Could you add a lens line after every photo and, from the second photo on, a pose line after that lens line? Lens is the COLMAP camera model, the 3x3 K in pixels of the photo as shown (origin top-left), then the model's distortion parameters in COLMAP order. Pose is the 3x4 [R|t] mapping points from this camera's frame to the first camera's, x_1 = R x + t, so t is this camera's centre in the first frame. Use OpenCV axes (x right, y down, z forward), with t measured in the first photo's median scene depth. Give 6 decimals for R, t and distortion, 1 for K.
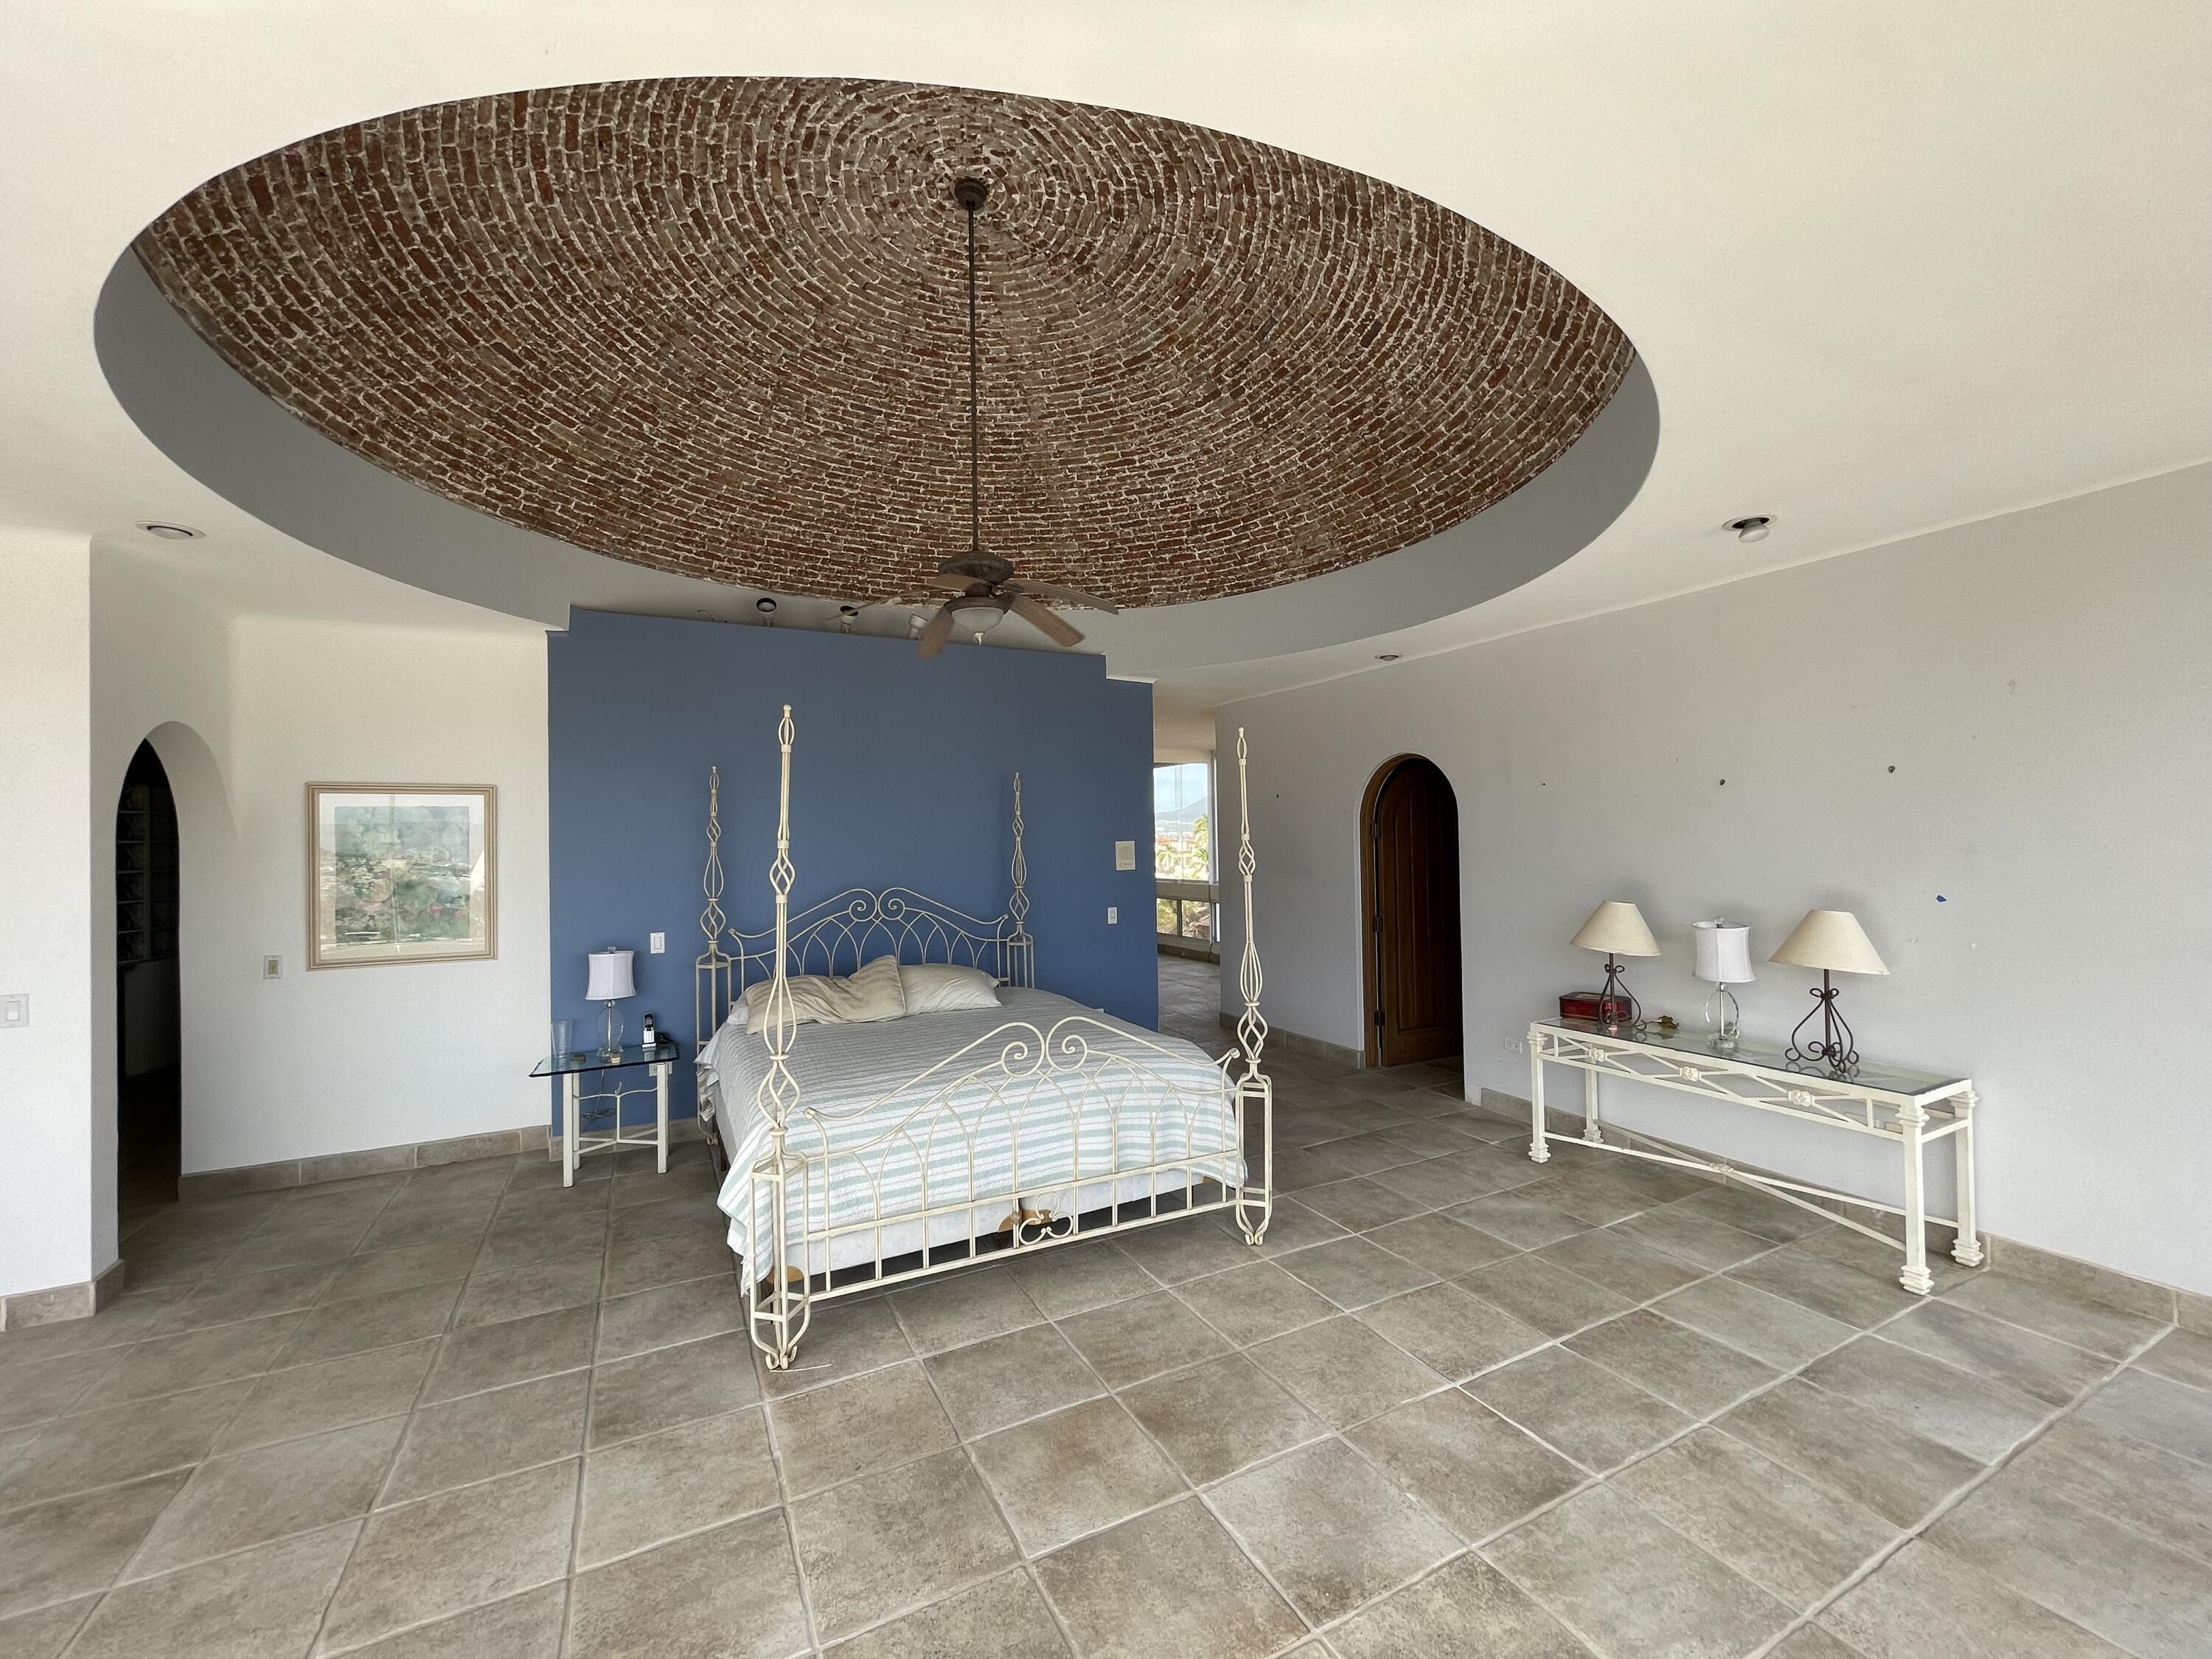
lens RADIAL K [[890.8, 0, 1104.9], [0, 890.8, 831.2], [0, 0, 1]] dist [-0.001126, 0.000168]
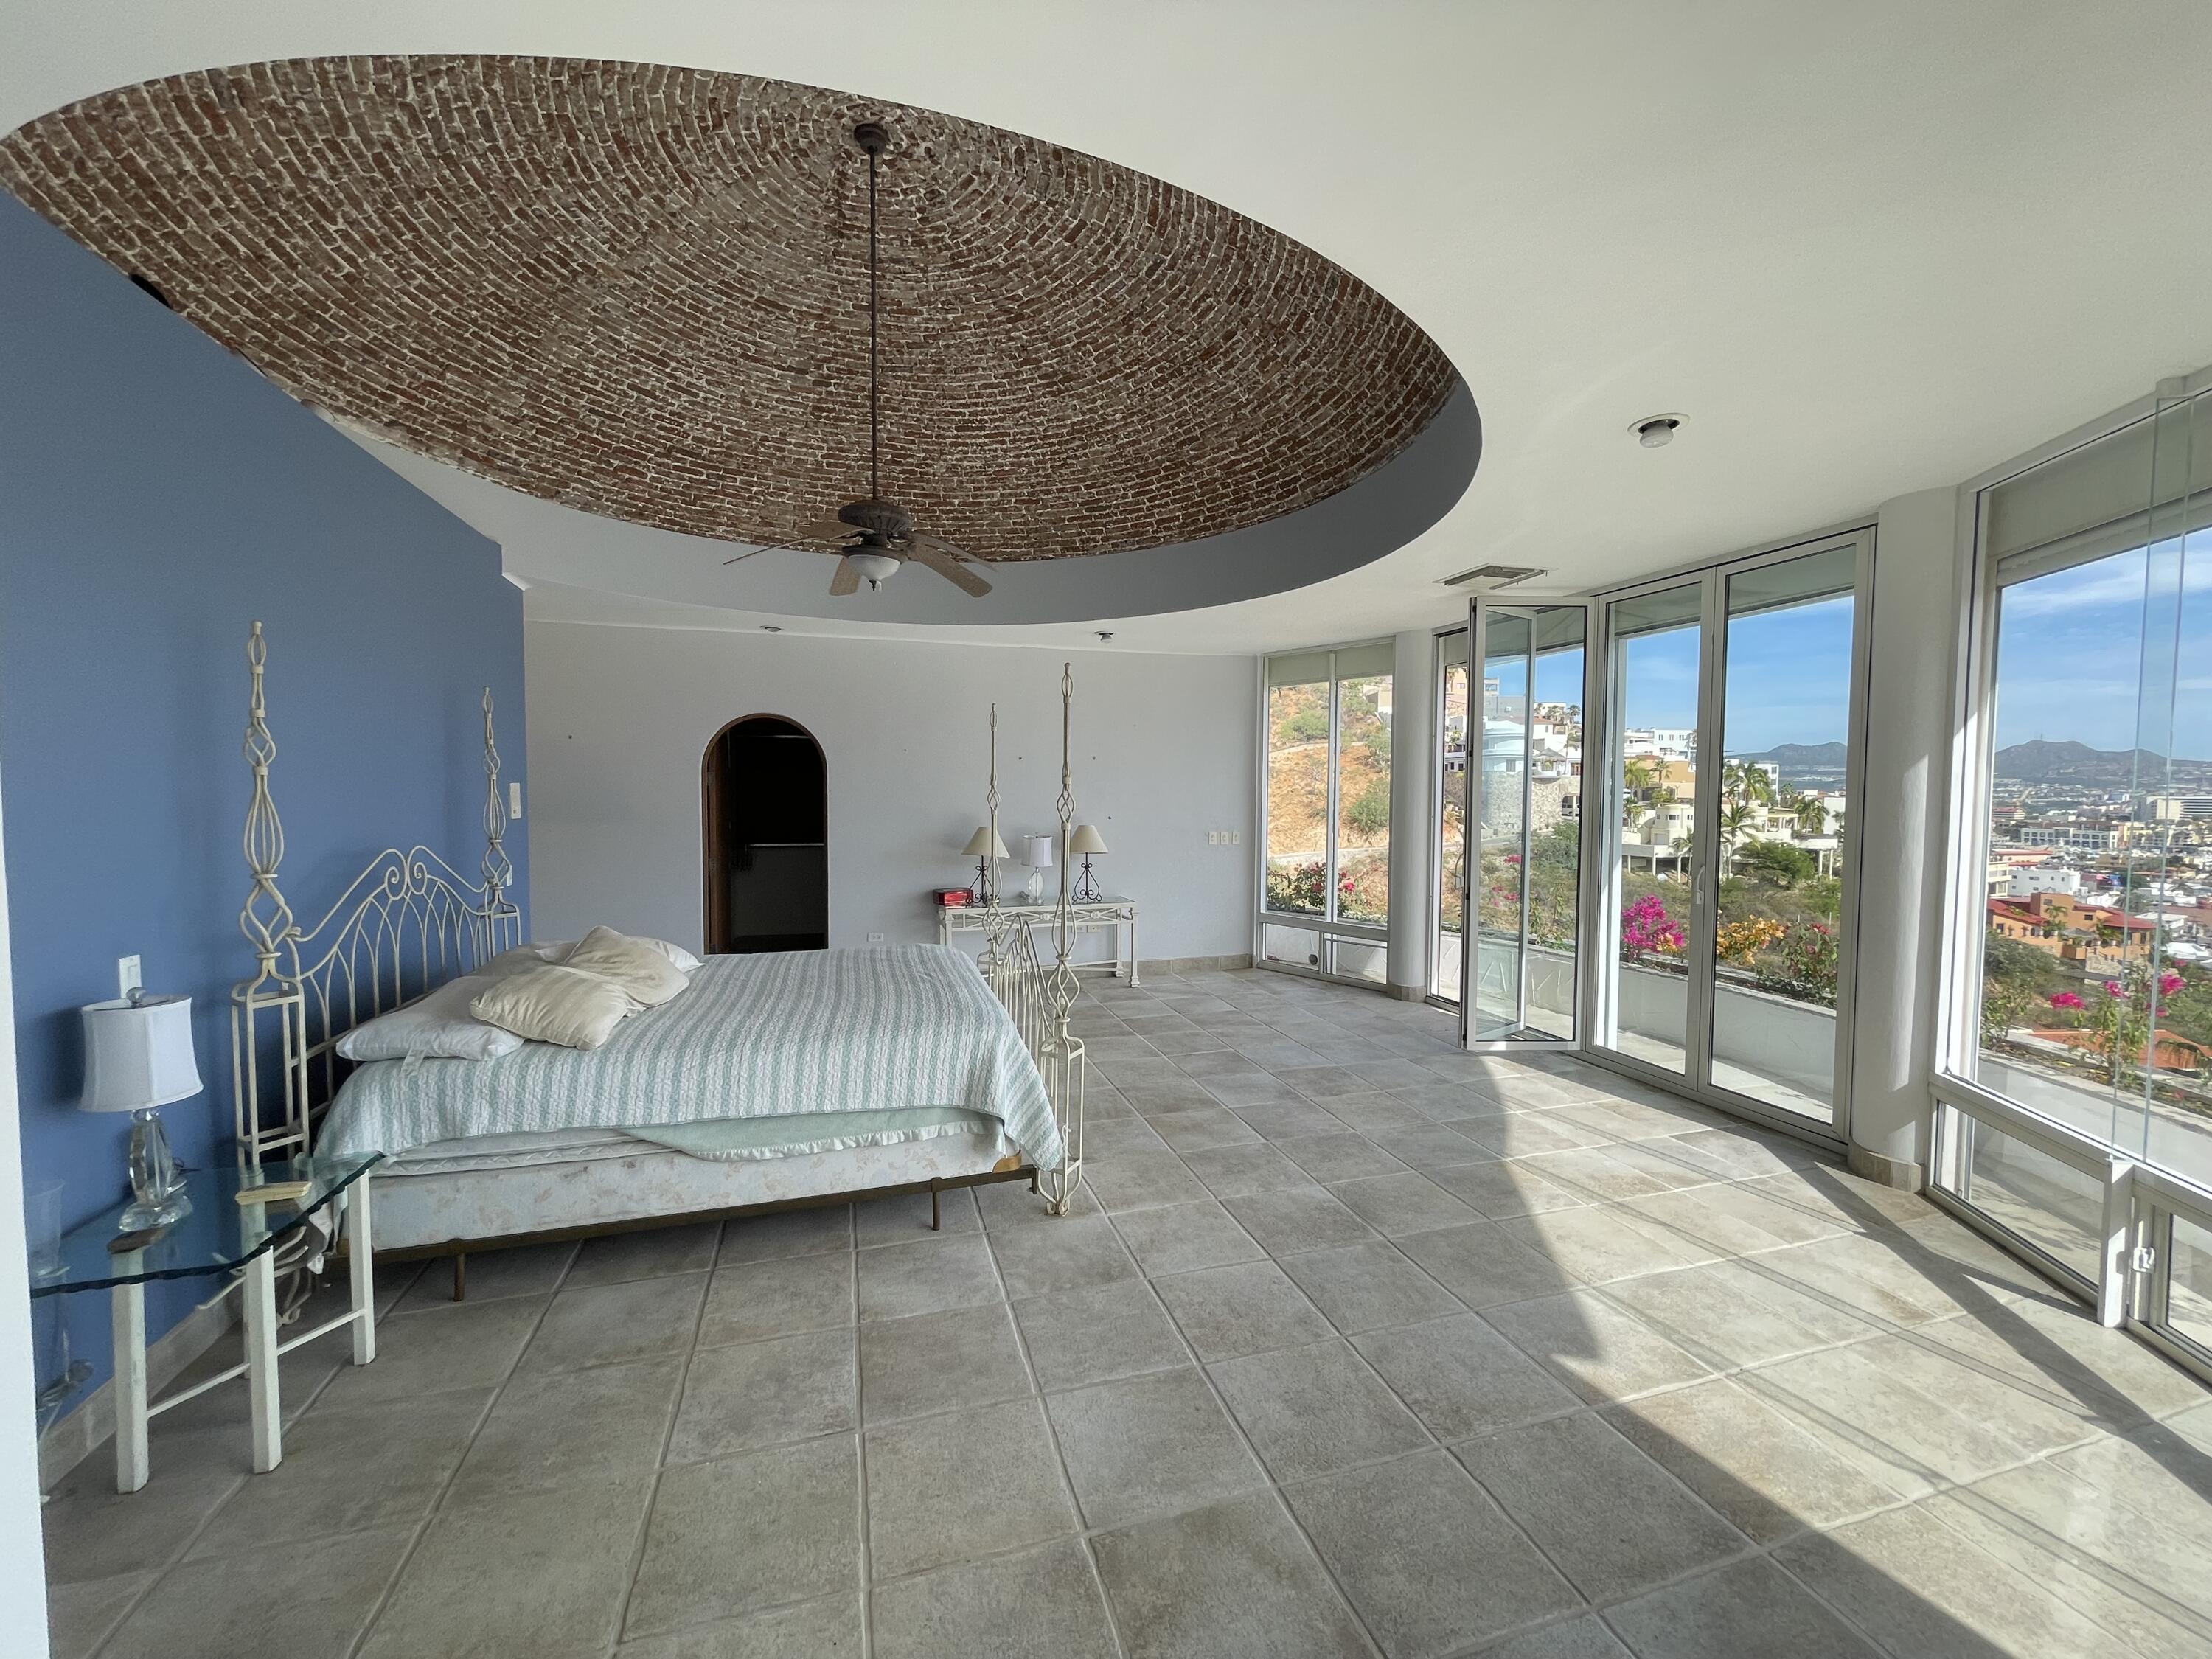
lens RADIAL K [[890.8, 0, 1113.4], [0, 890.8, 832.3], [0, 0, 1]] dist [-0.001126, 0.000168]
pose [[0.180000, -0.030694, 0.983188, -0.839359], [-0.017947, 0.999244, 0.034481, 0.023287], [-0.983503, -0.023852, 0.179313, 0.398058]]
